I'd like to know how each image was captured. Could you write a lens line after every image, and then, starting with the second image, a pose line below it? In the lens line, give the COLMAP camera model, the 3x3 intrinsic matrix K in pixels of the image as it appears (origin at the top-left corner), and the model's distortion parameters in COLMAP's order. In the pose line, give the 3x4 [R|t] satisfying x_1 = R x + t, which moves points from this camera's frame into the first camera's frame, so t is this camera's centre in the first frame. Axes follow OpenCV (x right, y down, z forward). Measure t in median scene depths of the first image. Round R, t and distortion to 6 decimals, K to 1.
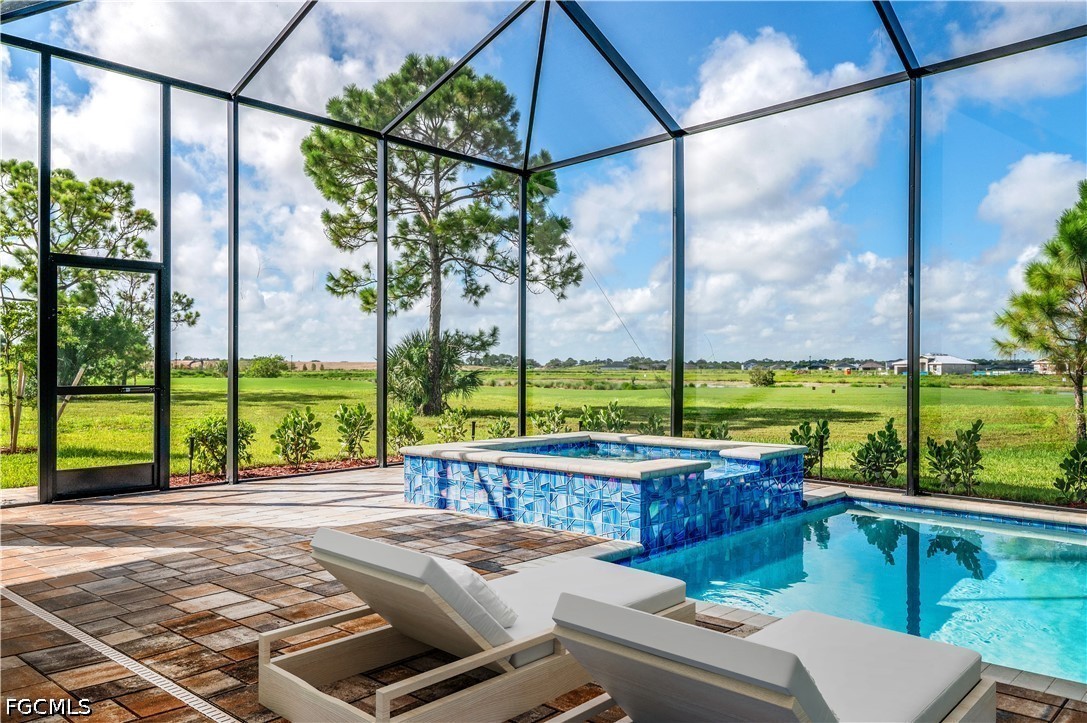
lens RADIAL K [[805.8, 0, 544.9], [0, 805.8, 366.6], [0, 0, 1]] dist [0.013122, -0.002466]
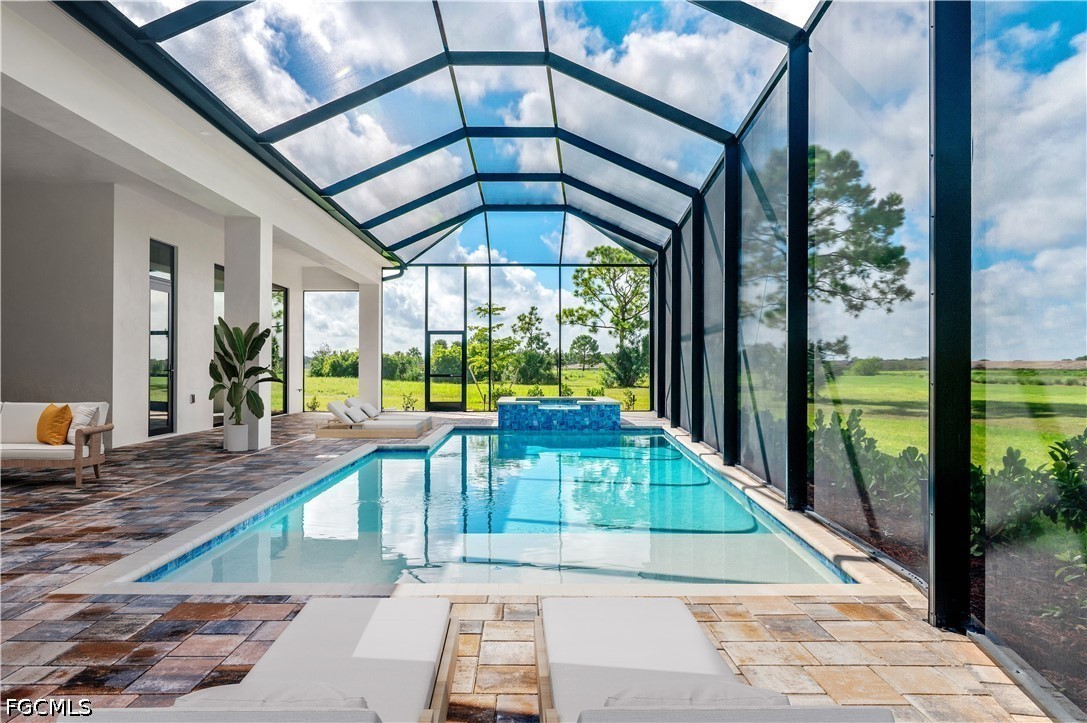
lens RADIAL K [[695.9, 0, 541.1], [0, 695.9, 364.9], [0, 0, 1]] dist [-0.003654, 0.003840]
pose [[0.686688, -0.005252, -0.726933, 0.427087], [0.002861, 0.999986, -0.004522, 0.000944], [0.726946, 0.001025, 0.686694, -0.133540]]
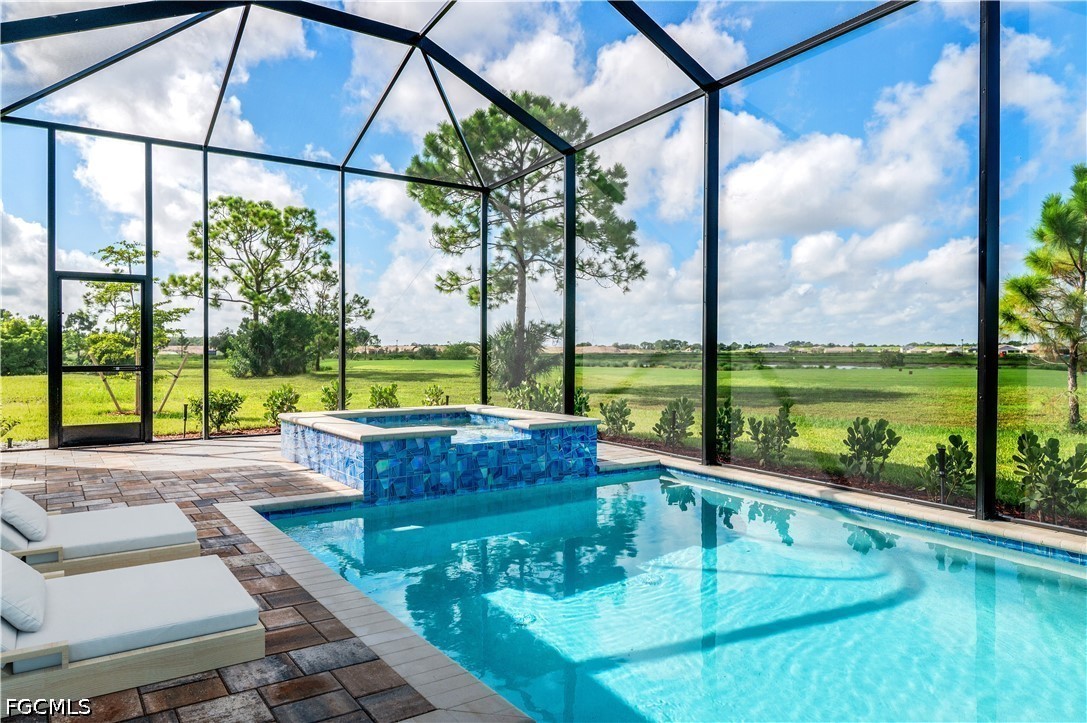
lens RADIAL K [[695.9, 0, 543.7], [0, 695.9, 355.5], [0, 0, 1]] dist [-0.003654, 0.003840]
pose [[0.973895, -0.001788, -0.226993, 0.129171], [0.003342, 0.999974, 0.006460, 0.000479], [0.226976, -0.007050, 0.973875, 0.004862]]
